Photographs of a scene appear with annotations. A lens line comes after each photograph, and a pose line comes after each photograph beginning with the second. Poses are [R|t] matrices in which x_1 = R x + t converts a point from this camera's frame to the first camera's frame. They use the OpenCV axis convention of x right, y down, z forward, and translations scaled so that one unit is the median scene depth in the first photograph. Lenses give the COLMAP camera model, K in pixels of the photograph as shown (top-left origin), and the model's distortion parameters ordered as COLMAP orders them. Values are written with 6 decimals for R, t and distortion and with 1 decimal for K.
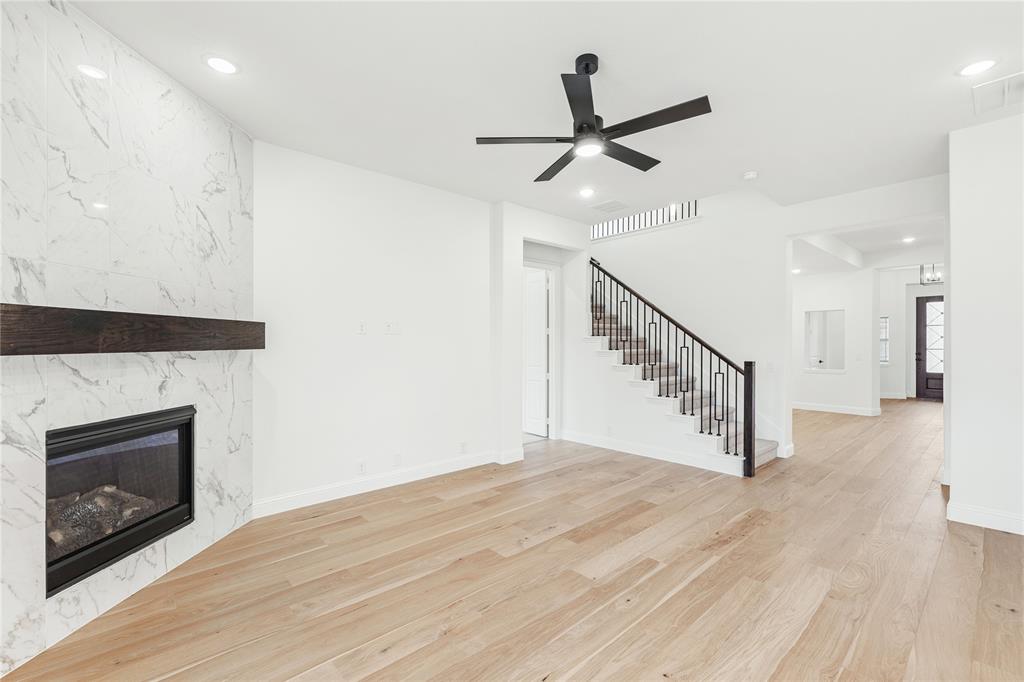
lens RADIAL K [[443.8, 0, 517.6], [0, 443.8, 340.7], [0, 0, 1]] dist [0.003568, 0.000691]
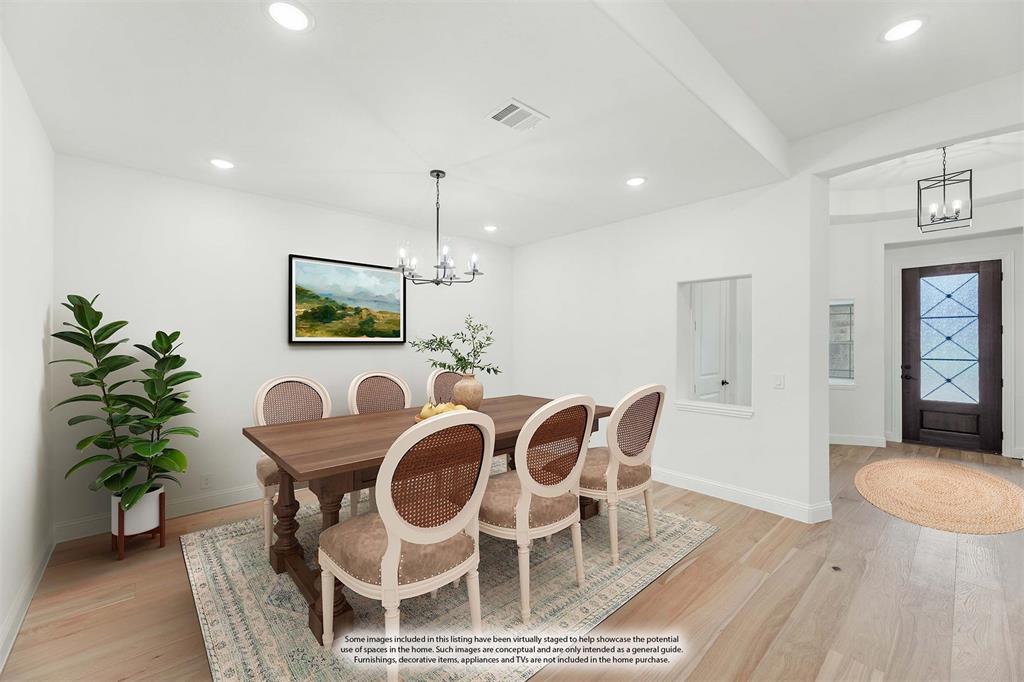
lens RADIAL K [[413.7, 0, 506.3], [0, 413.7, 341.3], [0, 0, 1]] dist [-0.000454, -0.000412]
pose [[0.999900, 0.004289, -0.013446, 0.746129], [-0.004385, 0.999965, -0.007146, 0.004053], [0.013415, 0.007204, 0.999884, 0.876837]]
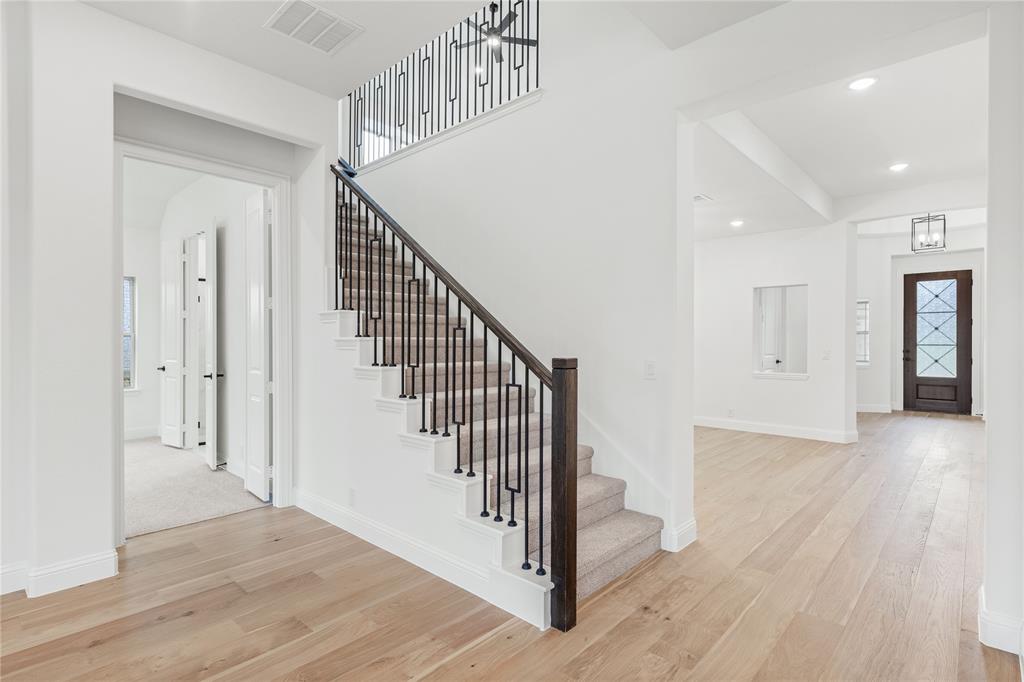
lens RADIAL K [[505.4, 0, 513.4], [0, 505.4, 339.4], [0, 0, 1]] dist [0.002085, -0.000371]
pose [[0.996623, 0.003132, 0.082050, 0.348261], [-0.003150, 0.999995, 0.000090, 0.022681], [-0.082049, -0.000348, 0.996628, 0.416880]]
